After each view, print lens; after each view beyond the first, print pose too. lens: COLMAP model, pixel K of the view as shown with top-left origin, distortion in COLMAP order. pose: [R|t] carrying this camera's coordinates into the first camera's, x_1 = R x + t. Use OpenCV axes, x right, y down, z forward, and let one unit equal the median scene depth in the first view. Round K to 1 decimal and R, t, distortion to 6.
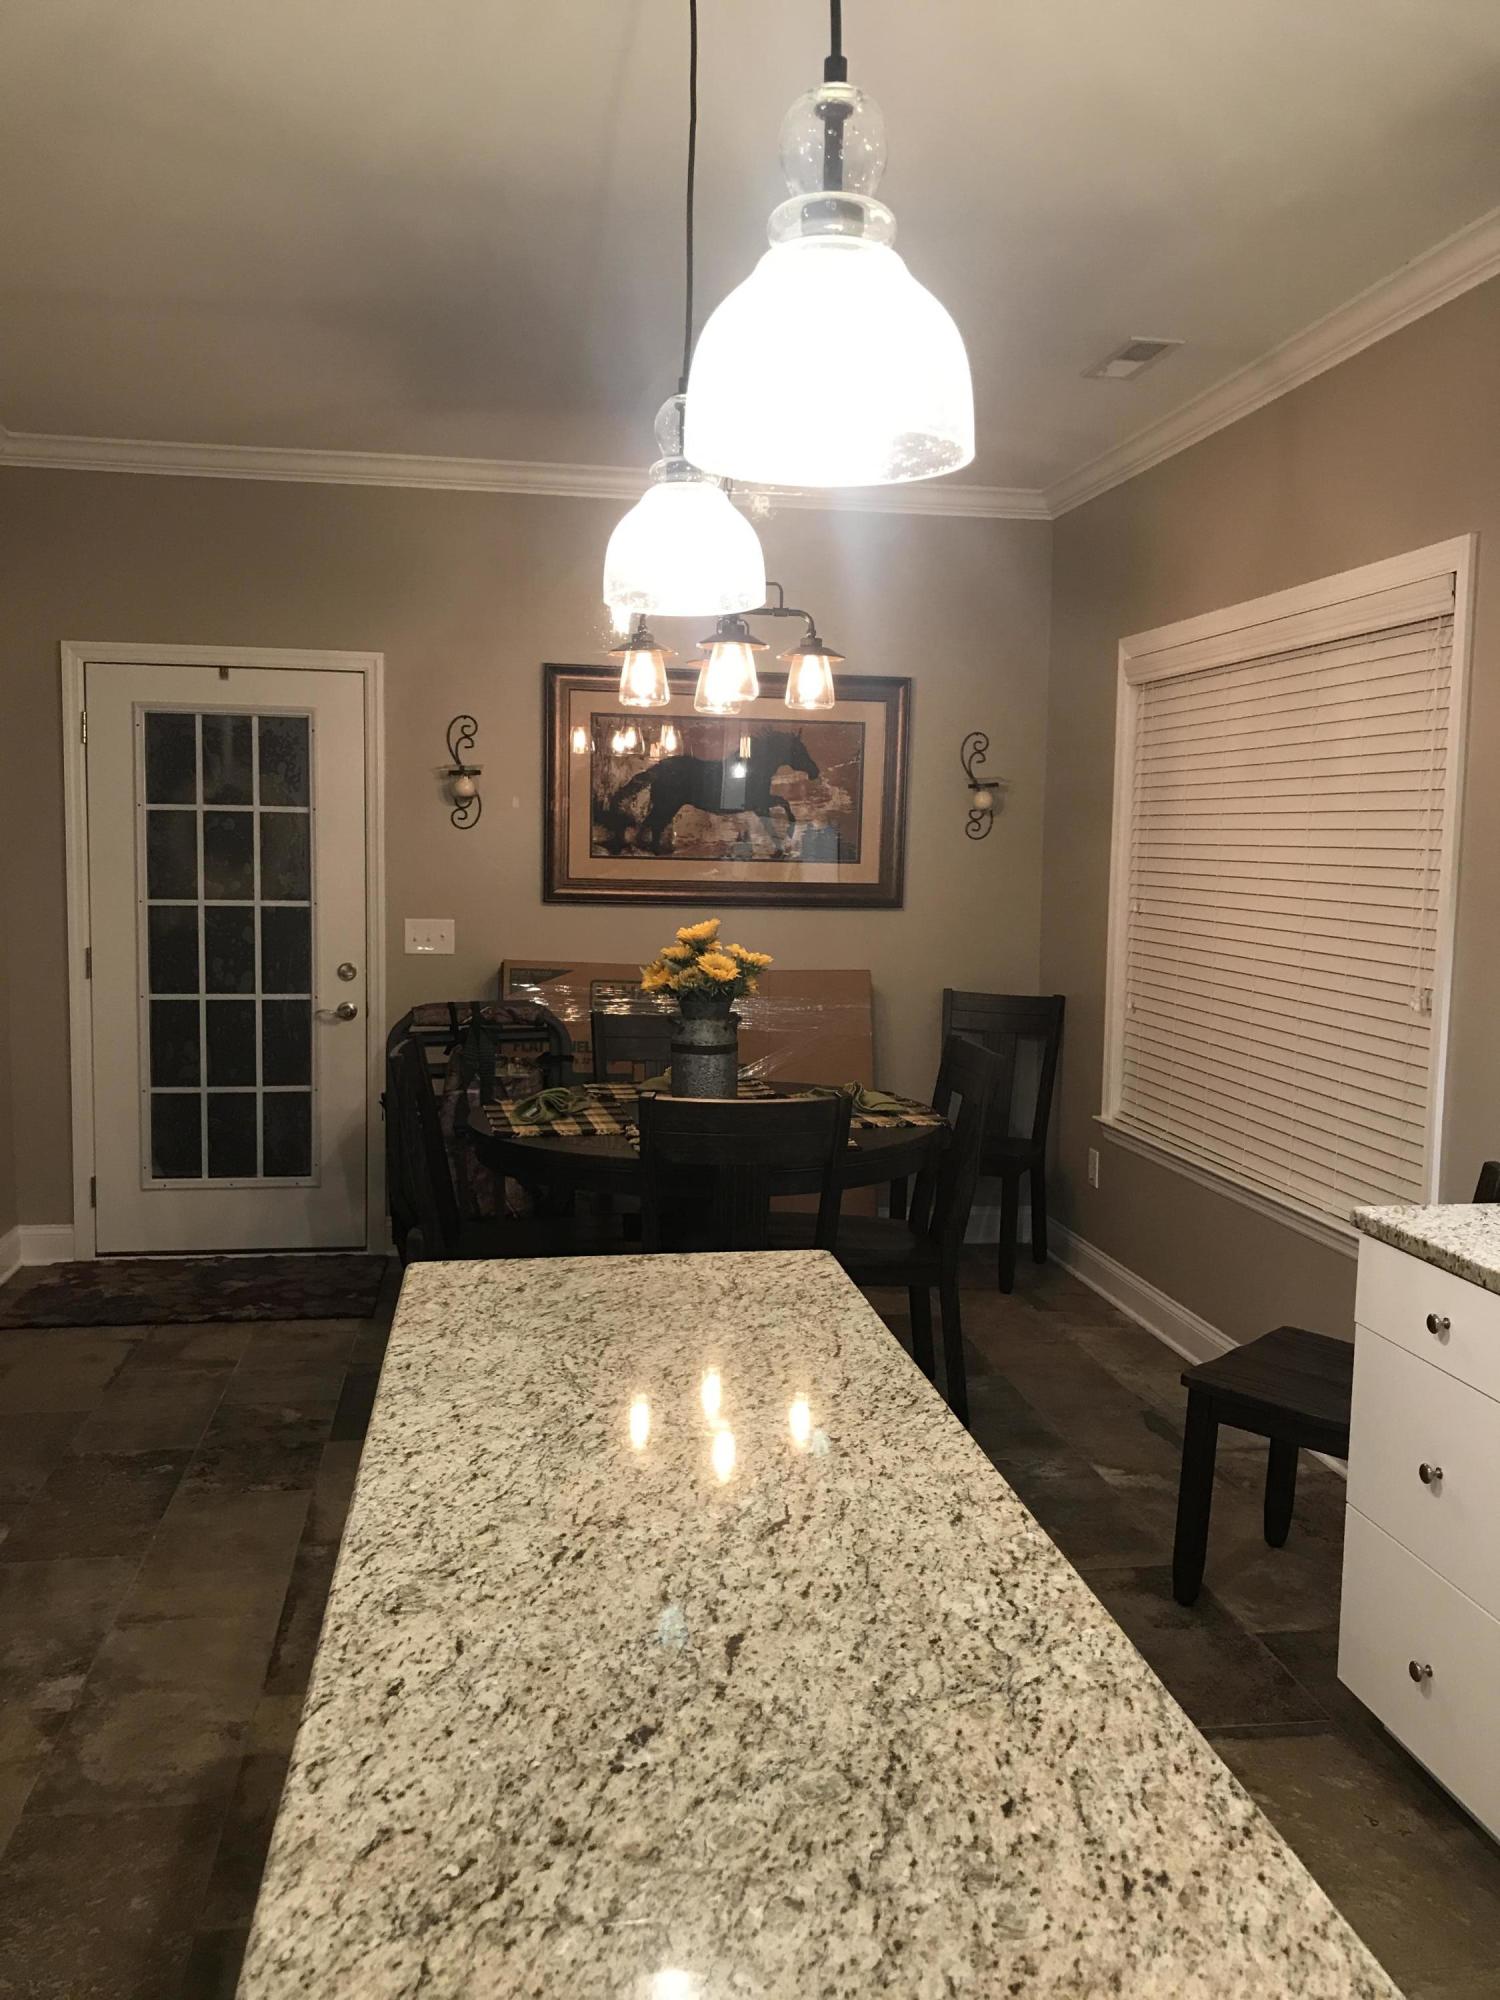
lens RADIAL K [[1643.8, 0, 744.8], [0, 1643.8, 1001.0], [0, 0, 1]] dist [0.010627, 0.003932]
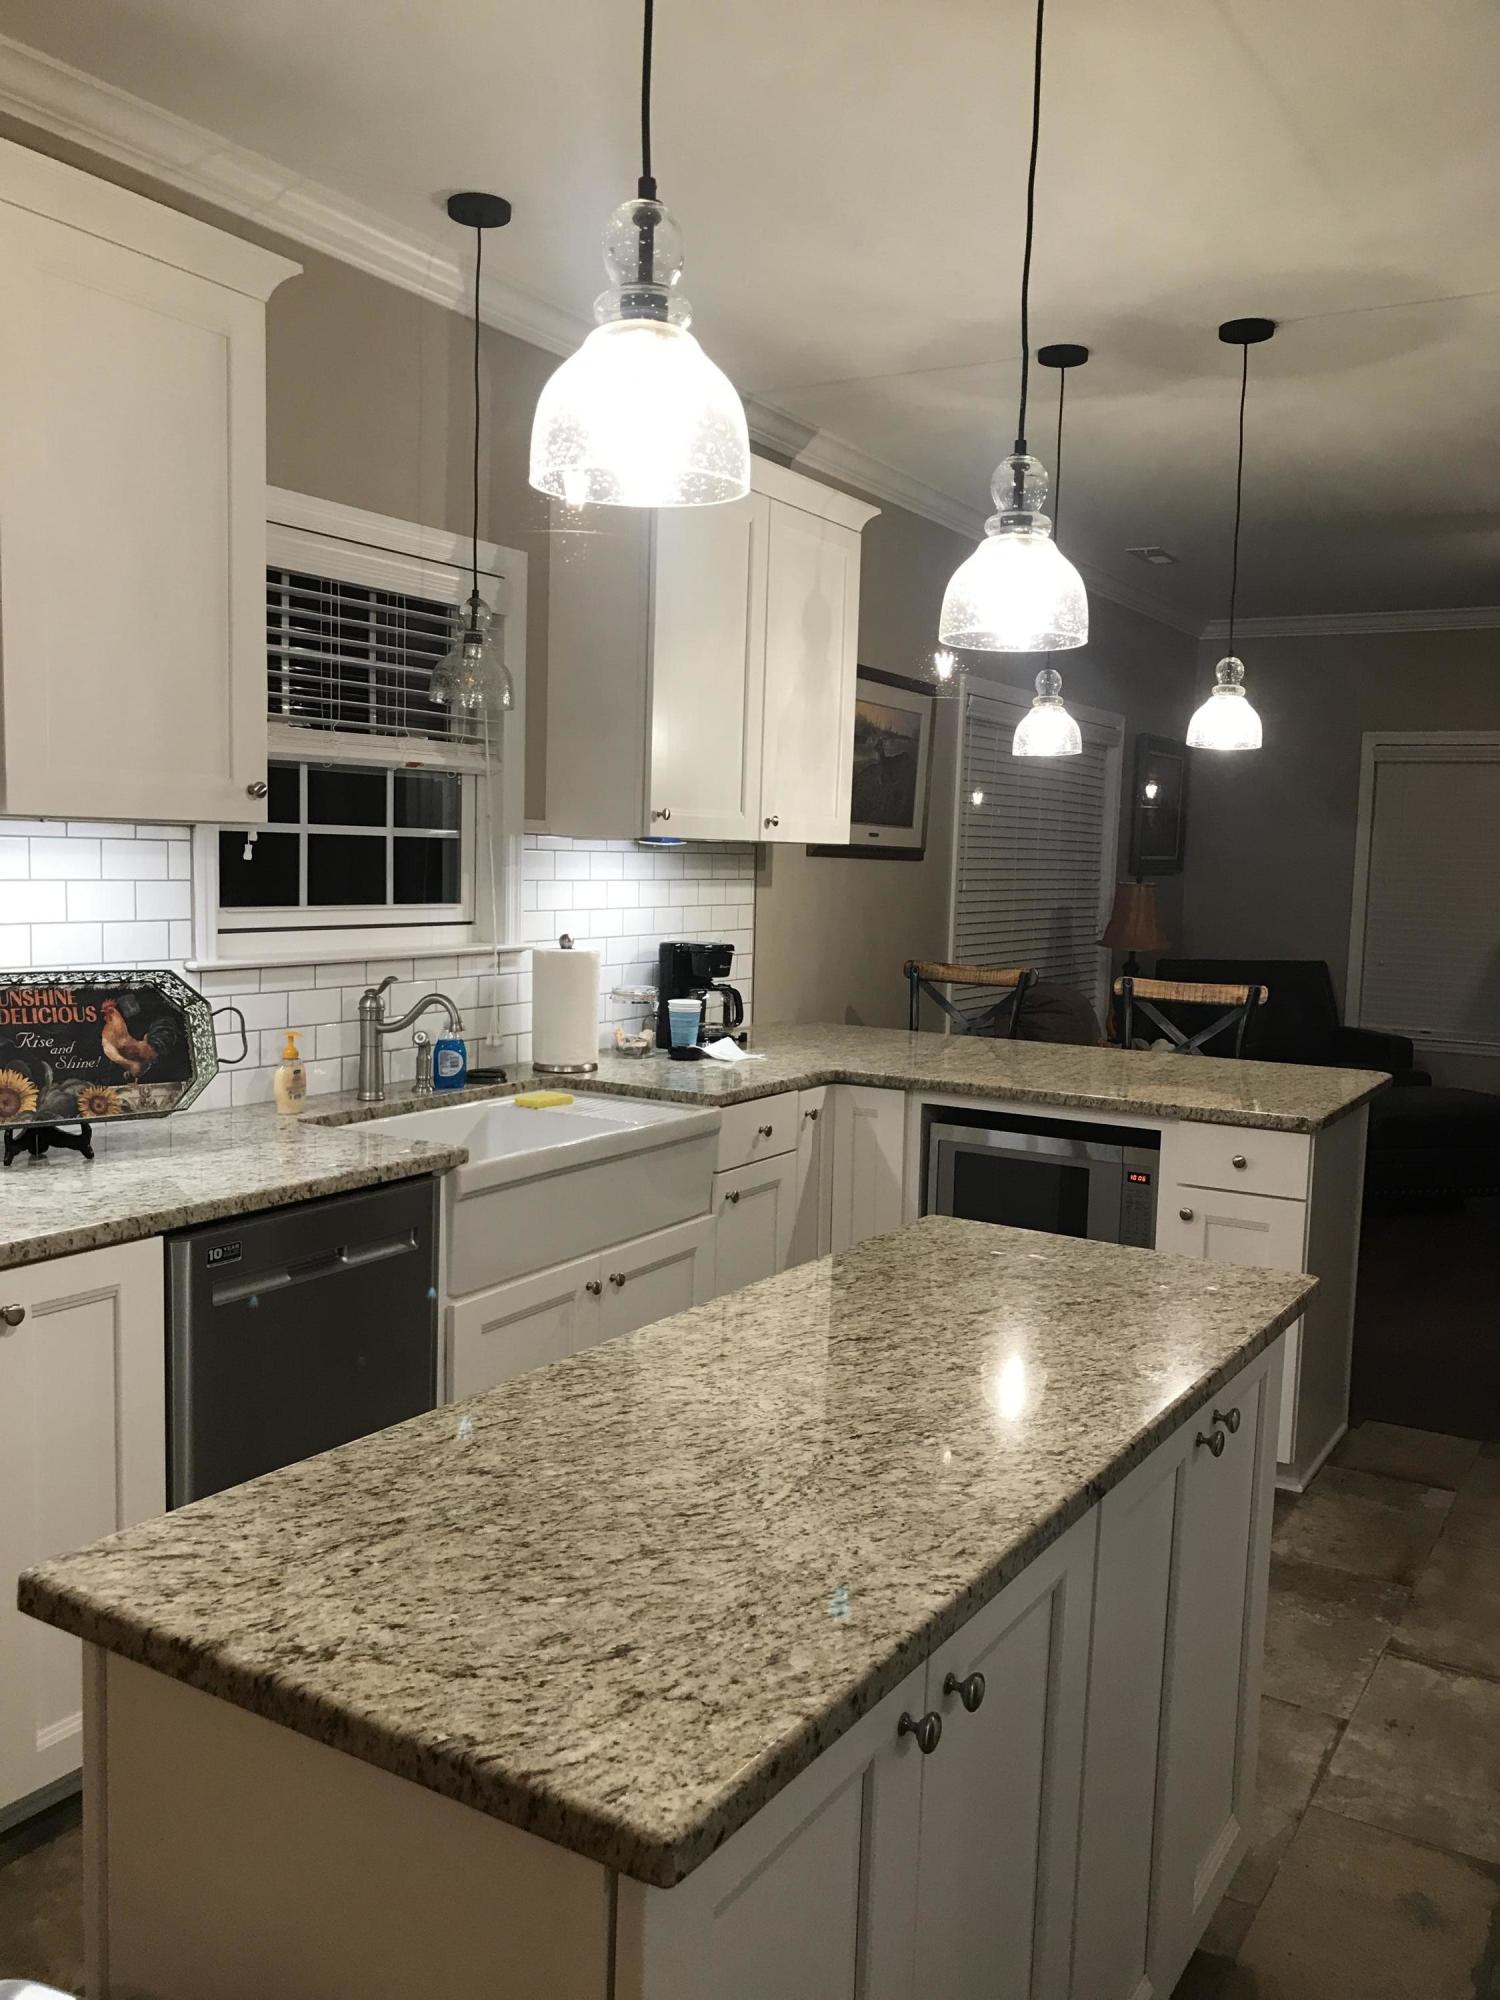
lens RADIAL K [[1643.8, 0, 747.1], [0, 1643.8, 1003.0], [0, 0, 1]] dist [0.010627, 0.003932]
pose [[-0.764753, -0.099793, 0.636549, -0.740080], [0.021381, 0.983459, 0.179865, -0.194972], [-0.643969, 0.151162, -0.749969, 2.031682]]
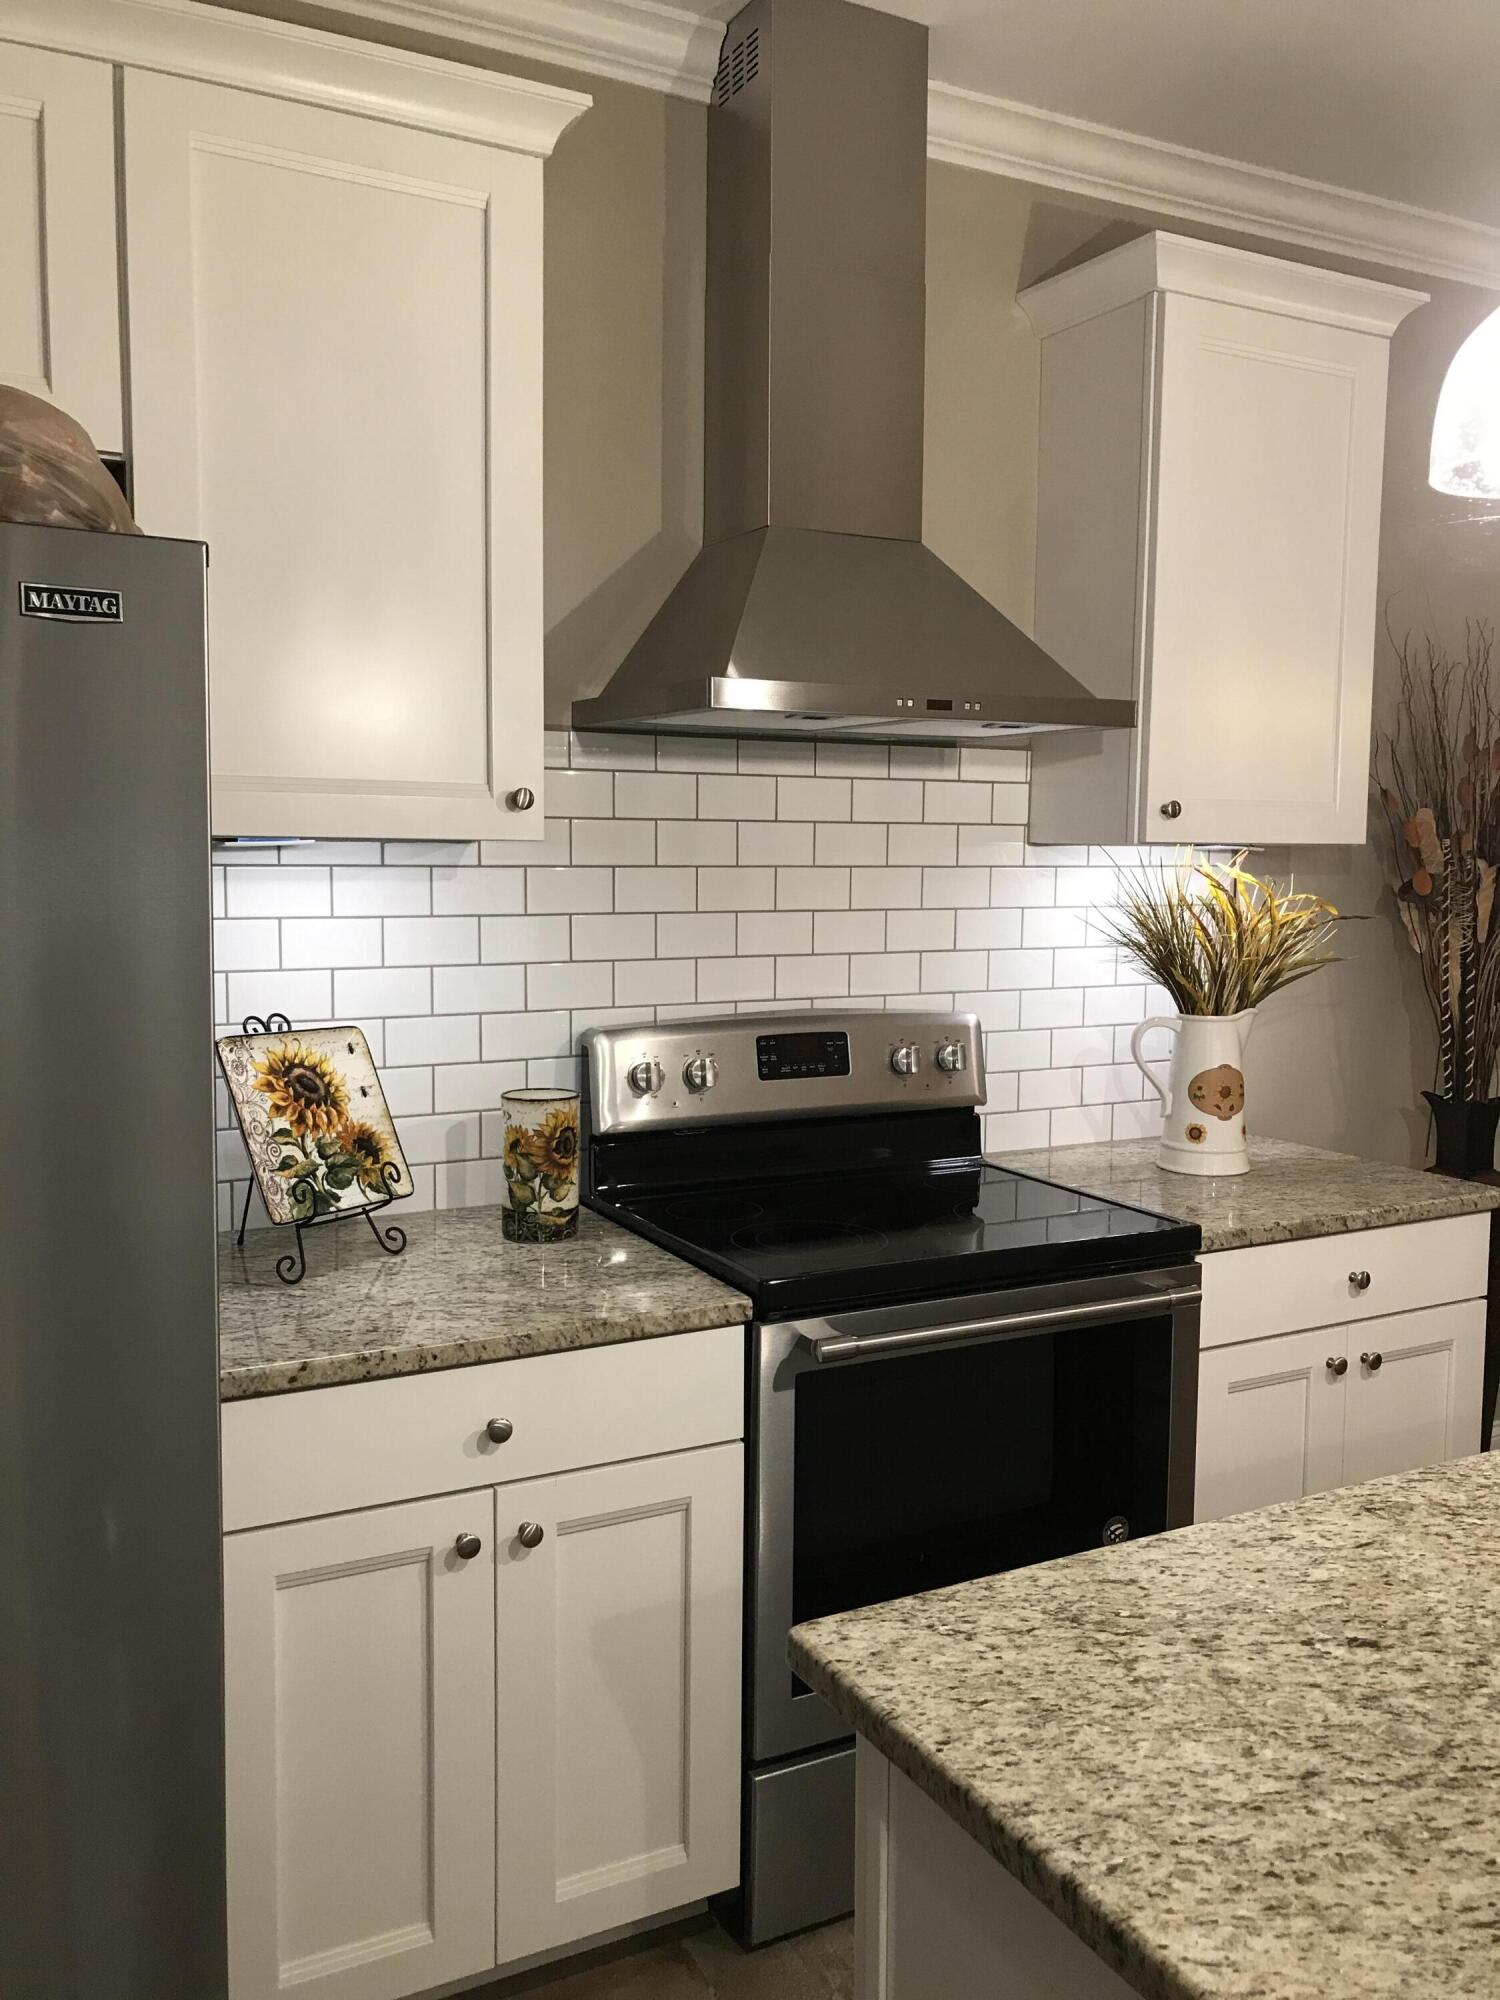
lens RADIAL K [[1643.8, 0, 745.9], [0, 1643.8, 998.3], [0, 0, 1]] dist [0.010627, 0.003932]
pose [[0.316742, 0.078987, -0.945217, 0.646654], [-0.087662, 0.994699, 0.053747, -0.013673], [0.944452, 0.065836, 0.321987, 0.160068]]
